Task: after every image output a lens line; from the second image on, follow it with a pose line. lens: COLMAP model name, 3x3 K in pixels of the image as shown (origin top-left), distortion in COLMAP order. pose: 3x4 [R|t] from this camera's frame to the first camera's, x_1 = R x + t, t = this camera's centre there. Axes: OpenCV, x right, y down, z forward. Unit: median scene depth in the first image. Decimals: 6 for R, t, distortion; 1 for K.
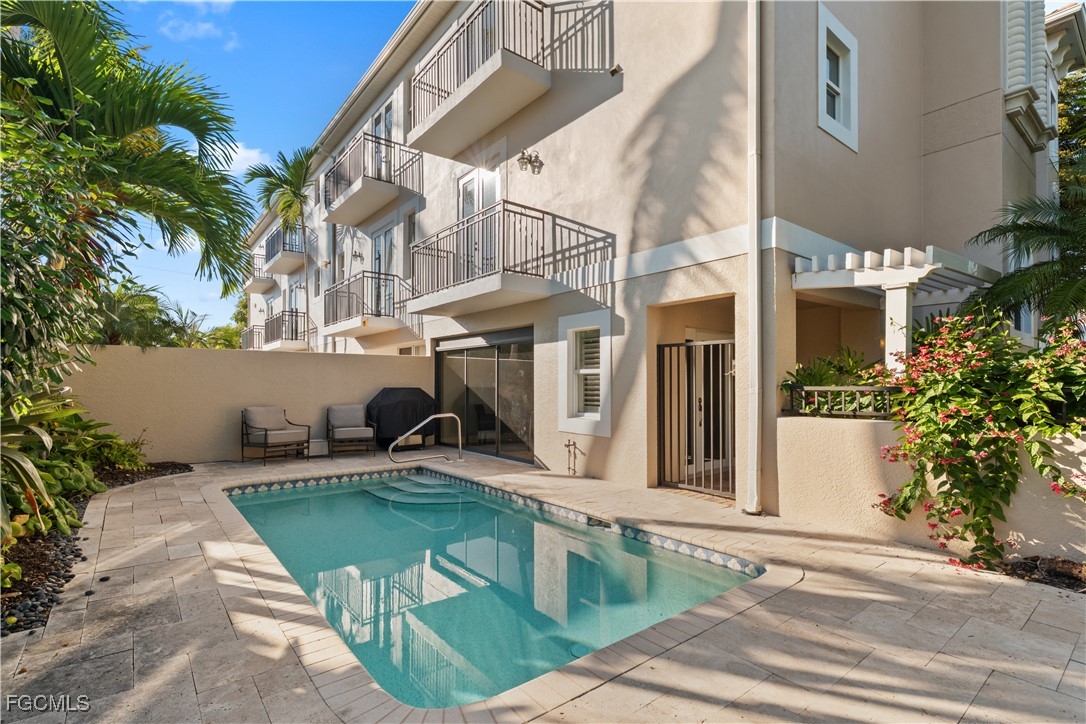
lens RADIAL K [[511.2, 0, 539.9], [0, 511.2, 382.9], [0, 0, 1]] dist [0.000842, 0.000508]
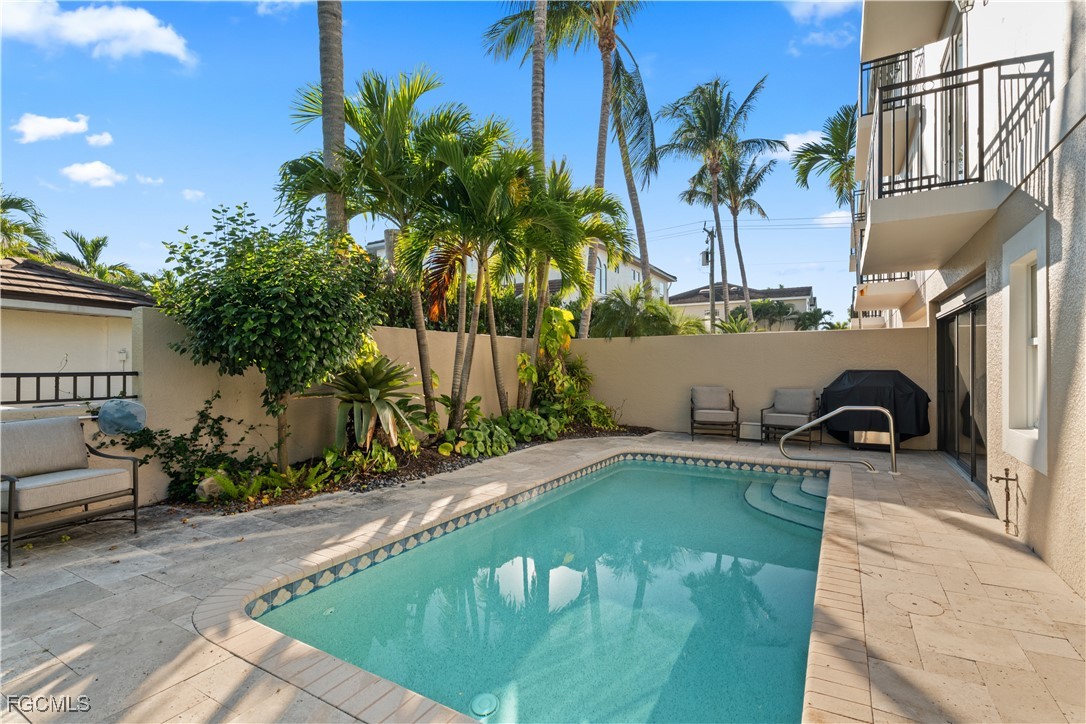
lens RADIAL K [[504.3, 0, 546.6], [0, 504.3, 362.5], [0, 0, 1]] dist [0.000802, 0.000097]
pose [[0.359679, -0.005836, -0.933058, 0.407925], [0.003952, 0.999981, -0.004731, -0.000172], [0.933068, -0.001986, 0.359695, 0.381335]]
